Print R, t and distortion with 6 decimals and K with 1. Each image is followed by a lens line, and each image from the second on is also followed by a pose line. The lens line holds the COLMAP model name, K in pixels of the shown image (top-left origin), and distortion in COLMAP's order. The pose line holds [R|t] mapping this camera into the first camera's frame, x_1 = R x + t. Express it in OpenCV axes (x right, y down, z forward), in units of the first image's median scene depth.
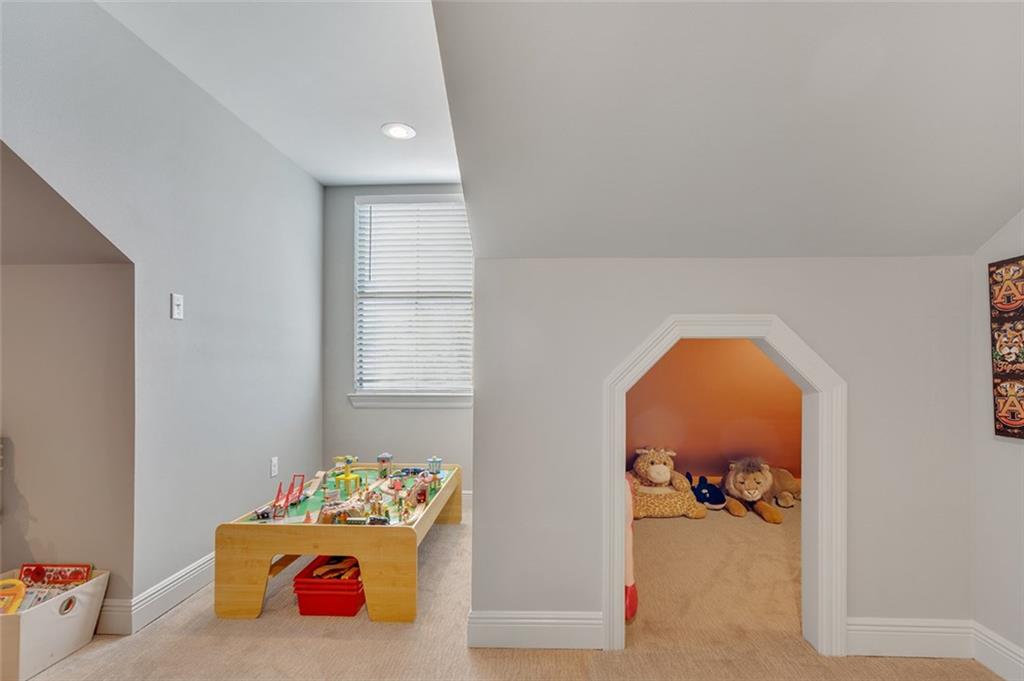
lens RADIAL K [[461.0, 0, 511.1], [0, 461.0, 347.1], [0, 0, 1]] dist [-0.003965, 0.001190]
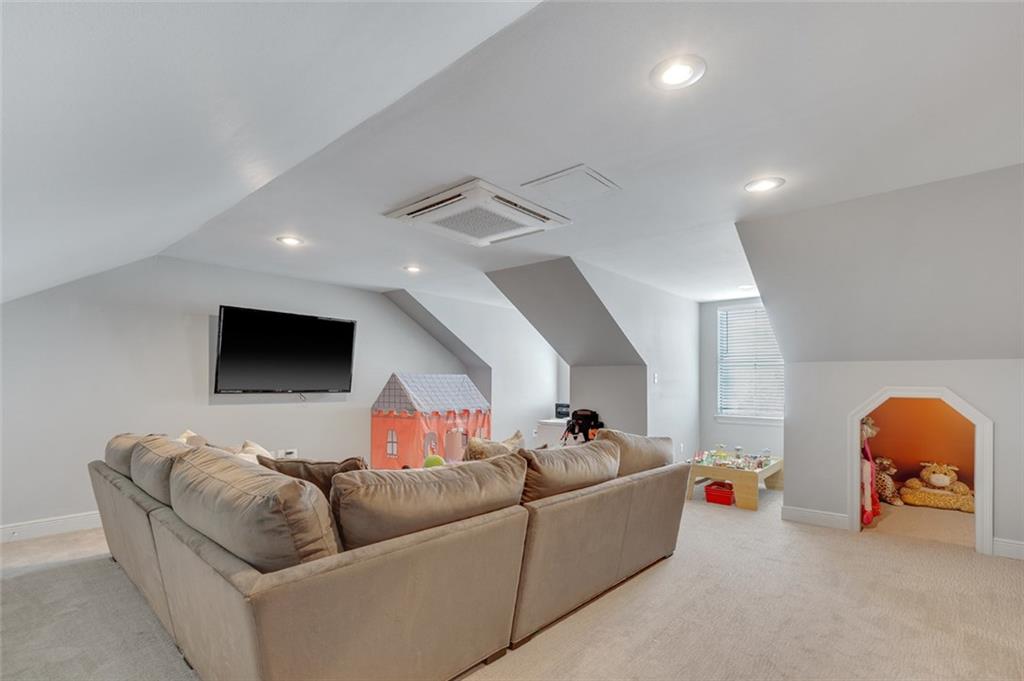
lens RADIAL K [[461.0, 0, 515.3], [0, 461.0, 377.6], [0, 0, 1]] dist [-0.003965, 0.001190]
pose [[0.784615, -0.001627, -0.619981, 0.178231], [0.014566, 0.999769, 0.015811, -0.097654], [0.619812, -0.021437, 0.784457, -1.016614]]
